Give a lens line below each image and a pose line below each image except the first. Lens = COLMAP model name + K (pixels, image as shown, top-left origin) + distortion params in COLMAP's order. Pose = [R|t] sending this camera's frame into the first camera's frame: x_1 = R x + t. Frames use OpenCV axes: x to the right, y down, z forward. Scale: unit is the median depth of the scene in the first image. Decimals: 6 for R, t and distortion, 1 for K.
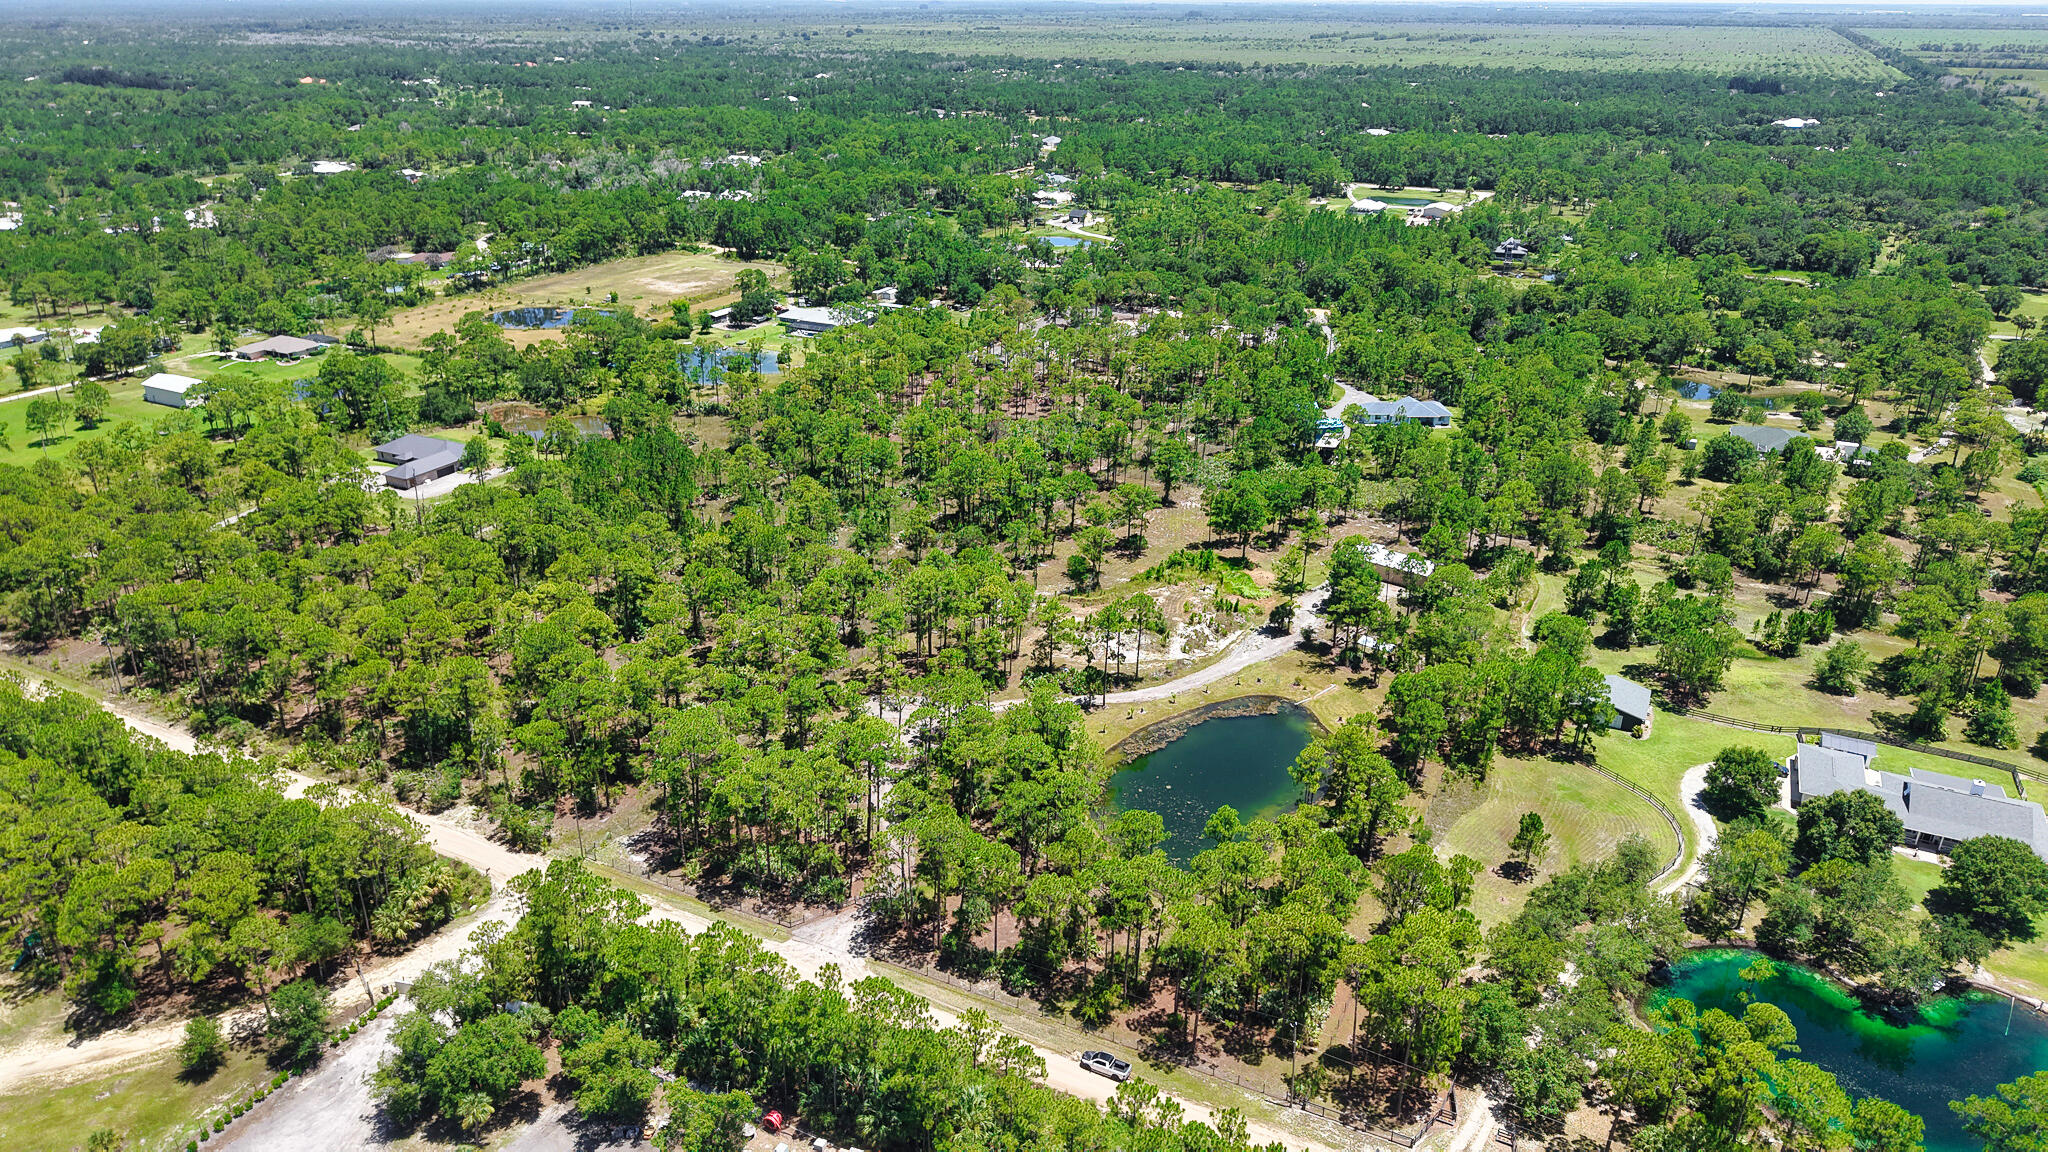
lens RADIAL K [[1359.9, 0, 1021.5], [0, 1359.9, 573.9], [0, 0, 1]] dist [0.034036, -0.033285]
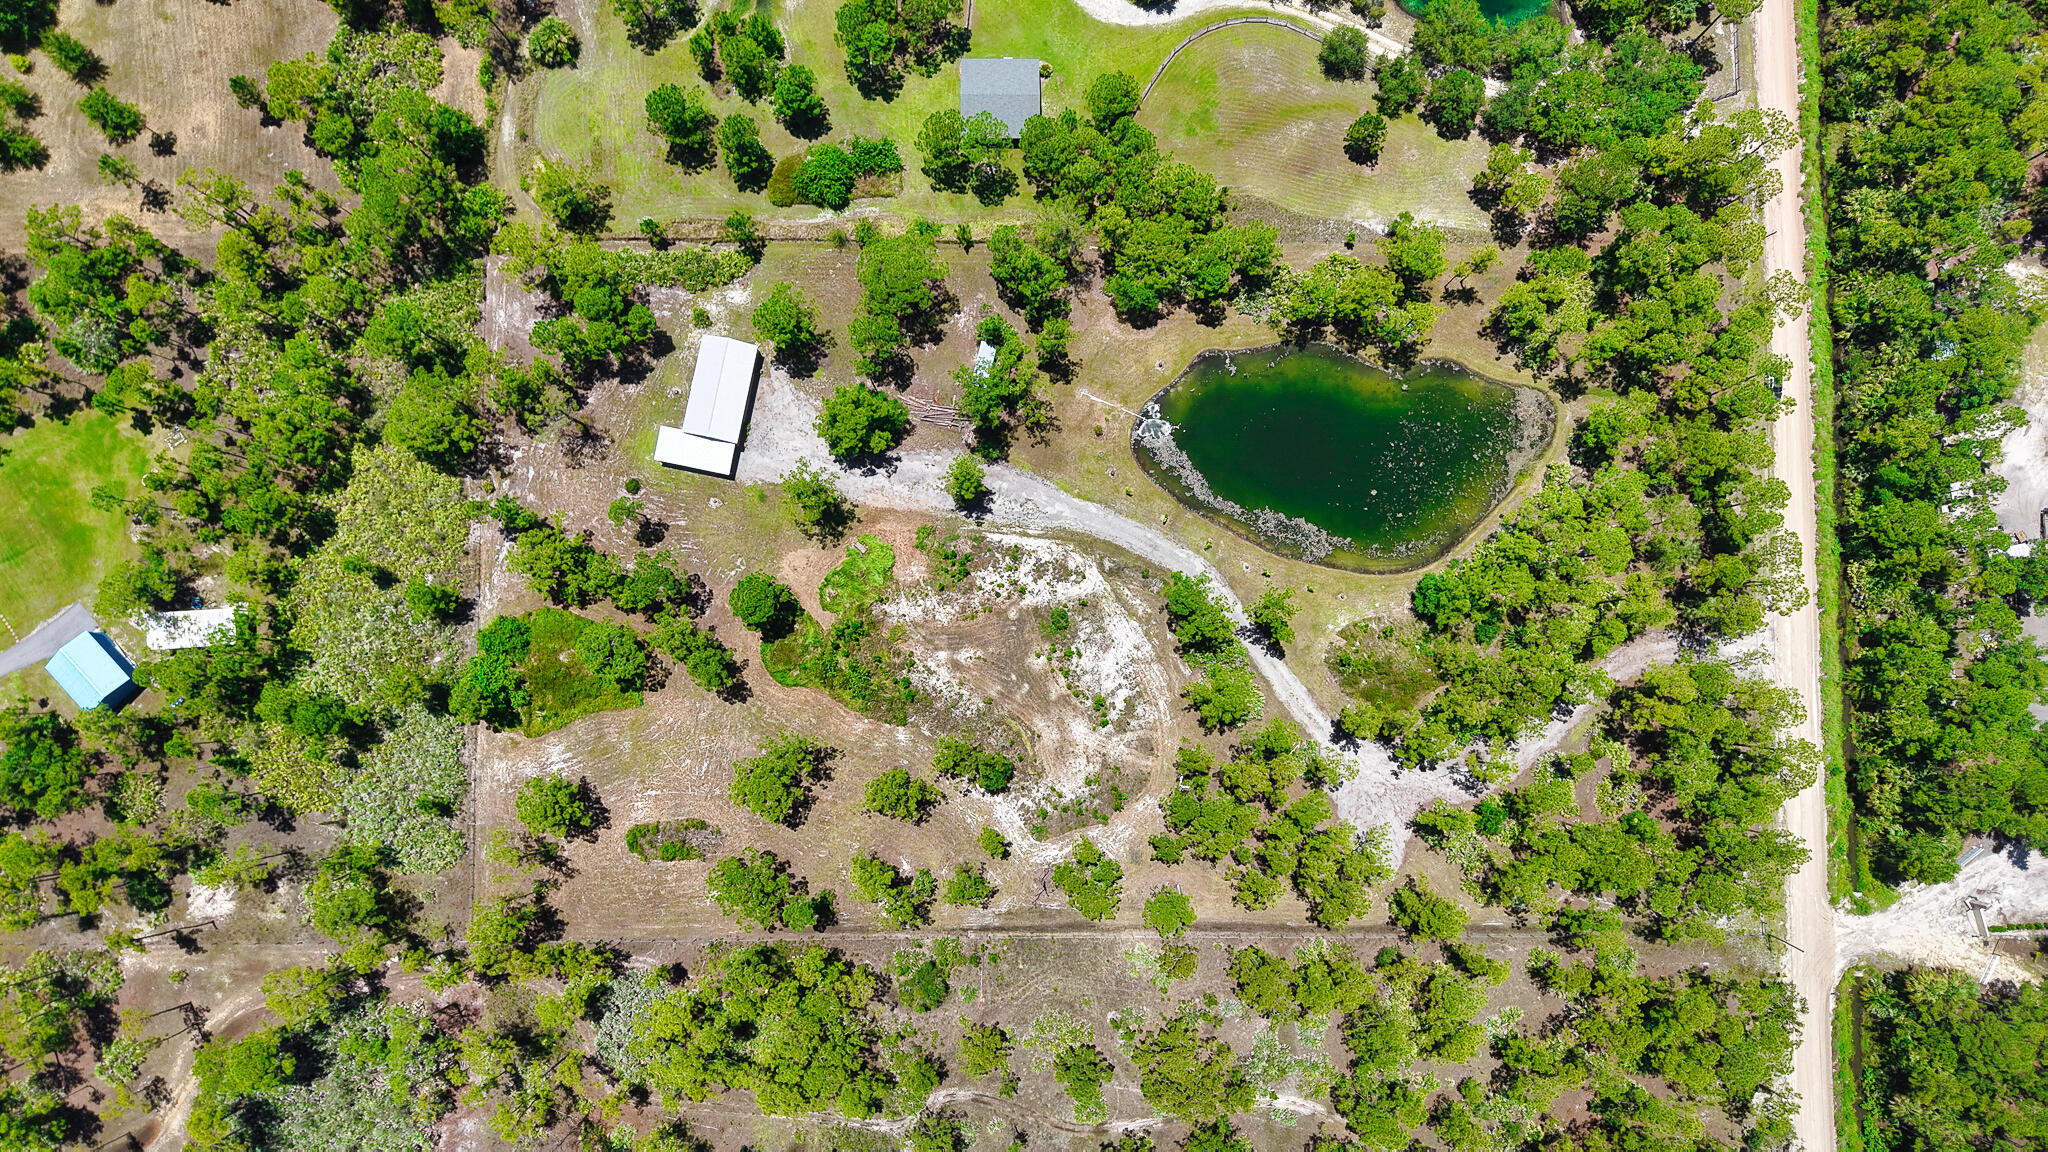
lens RADIAL K [[1359.9, 0, 1017.1], [0, 1359.9, 556.3], [0, 0, 1]] dist [0.034036, -0.033285]
pose [[-0.453294, -0.890143, 0.046586, 0.115649], [0.335439, -0.121929, 0.934138, -0.732092], [-0.825836, 0.439066, 0.353858, 0.772555]]
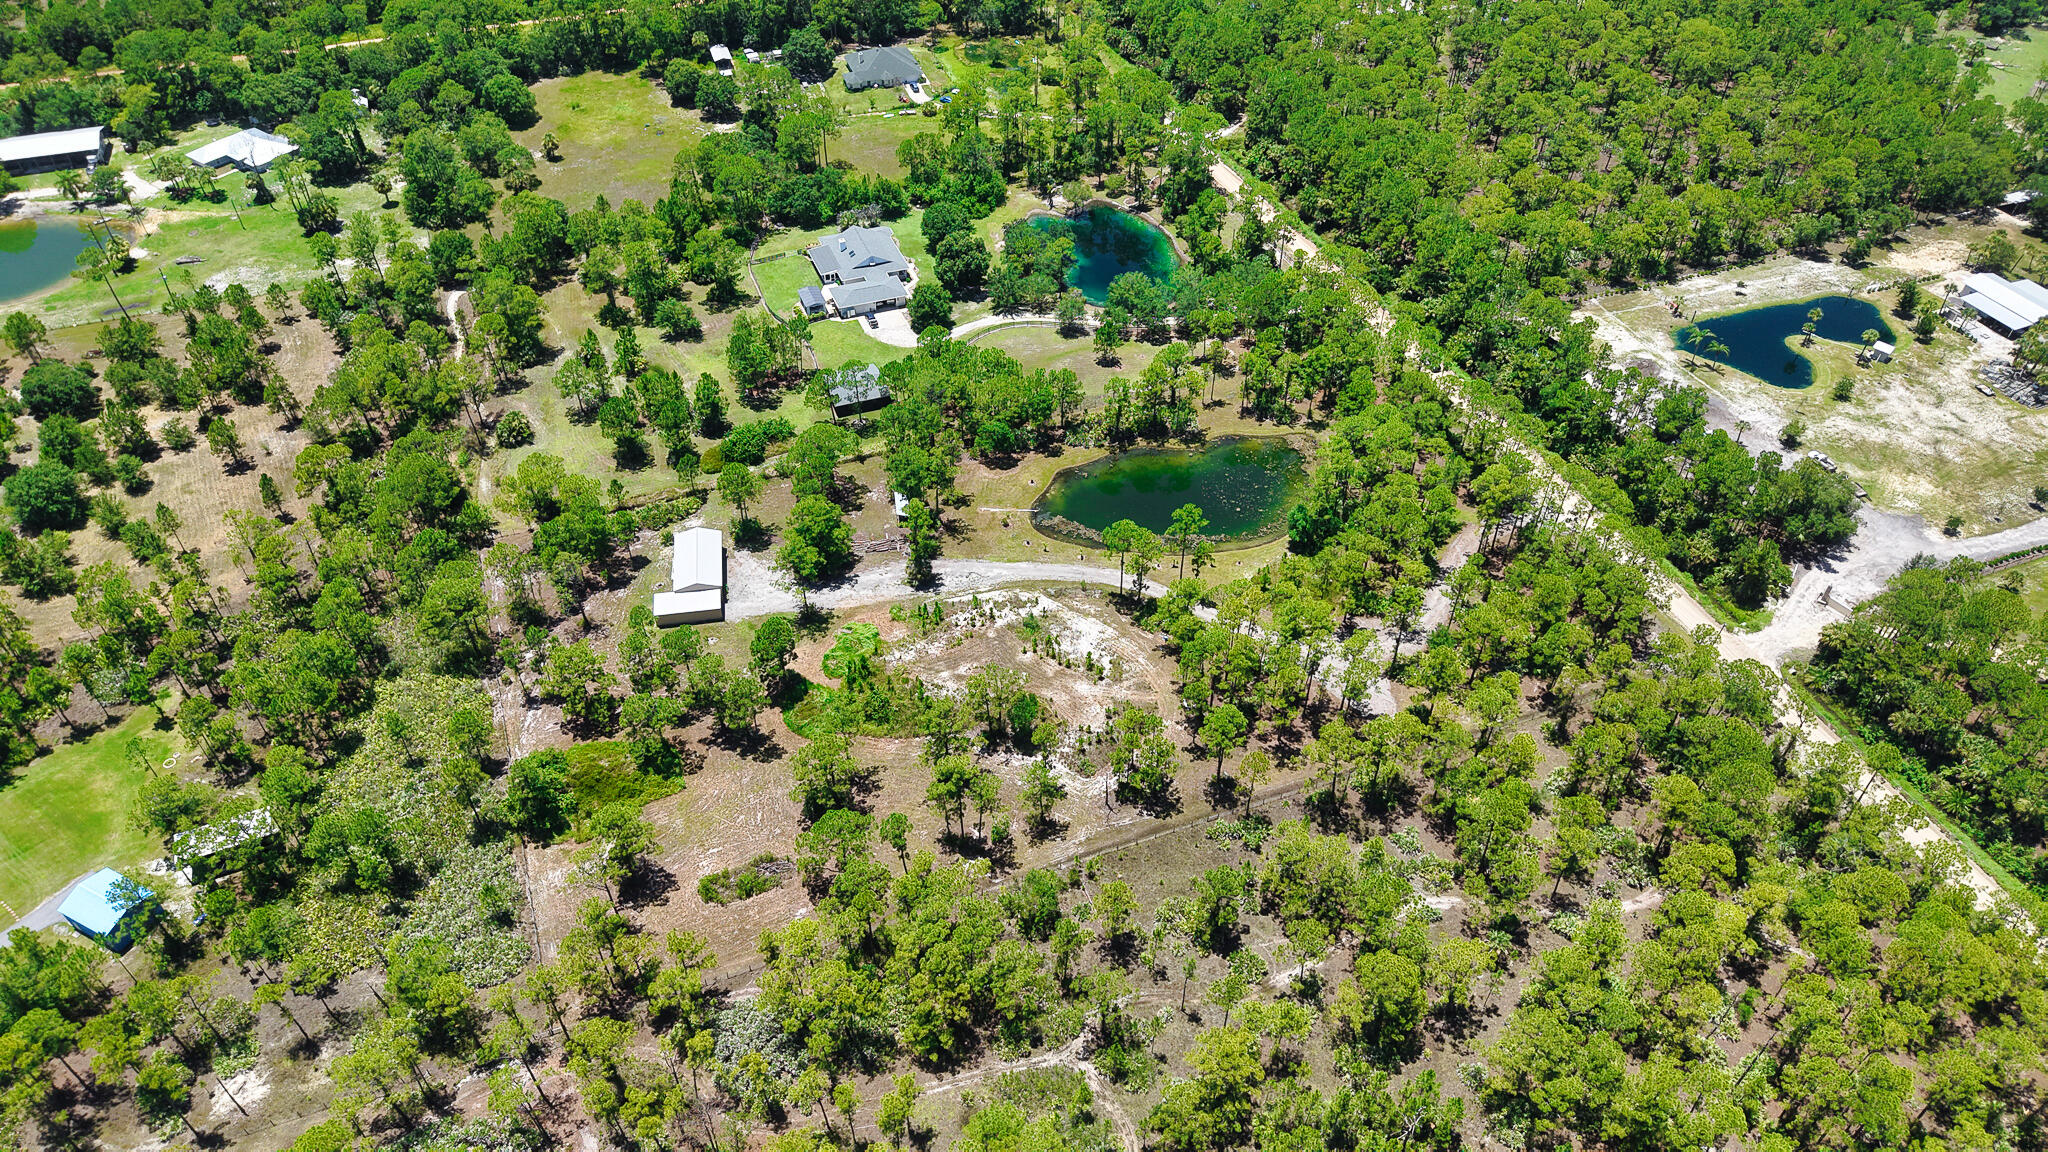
lens RADIAL K [[1359.9, 0, 1019.0], [0, 1359.9, 582.9], [0, 0, 1]] dist [0.034036, -0.033285]
pose [[-0.742448, -0.468085, 0.479236, -0.330998], [0.248693, 0.471671, 0.845978, -0.782125], [-0.622032, 0.747277, -0.233781, 1.266714]]
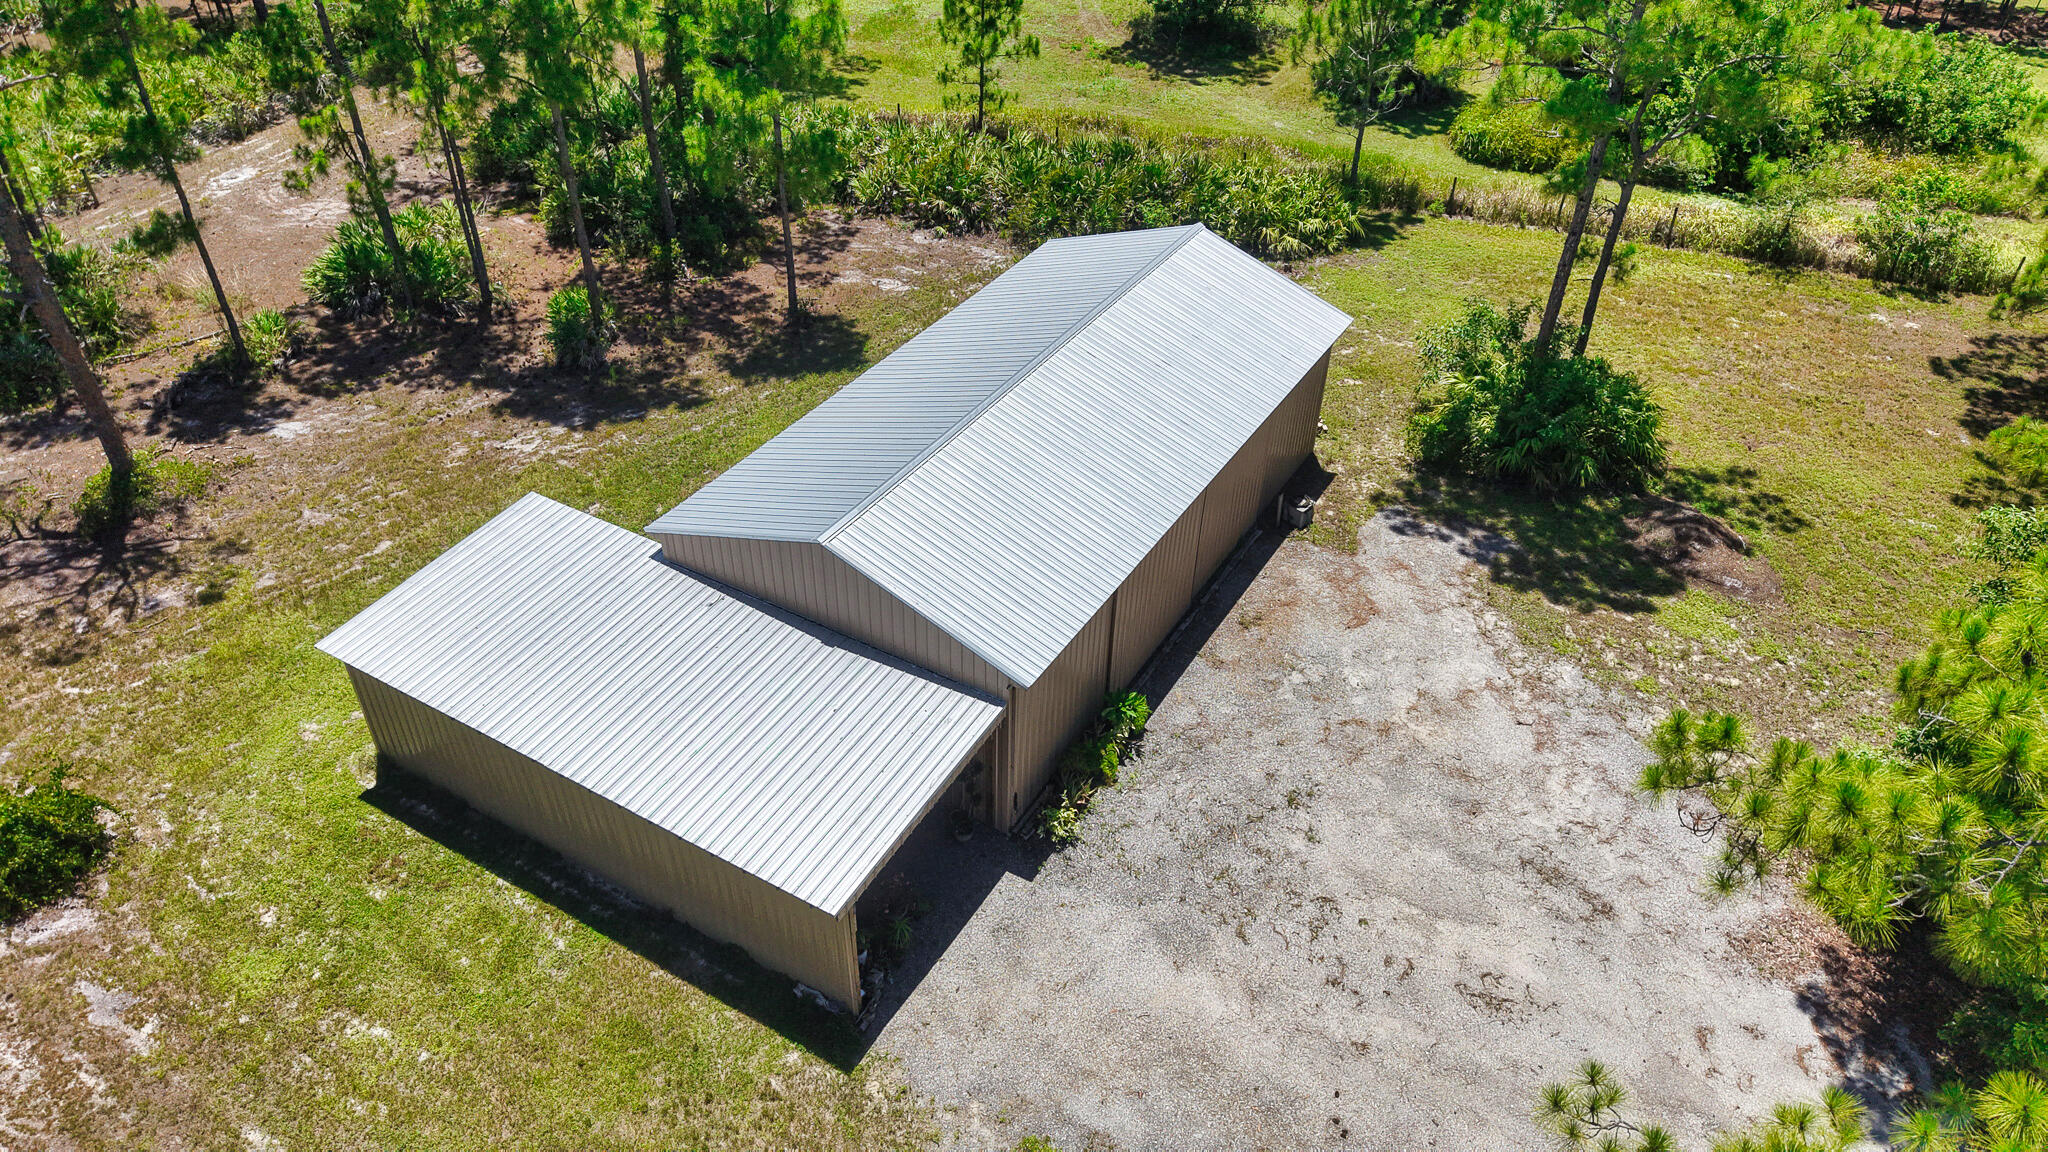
lens RADIAL K [[1359.9, 0, 1029.1], [0, 1359.9, 590.9], [0, 0, 1]] dist [0.034036, -0.033285]
pose [[-0.135704, -0.619228, 0.773396, 0.225684], [0.377693, 0.689334, 0.618195, -0.072555], [-0.915932, 0.375998, 0.140333, 1.158555]]
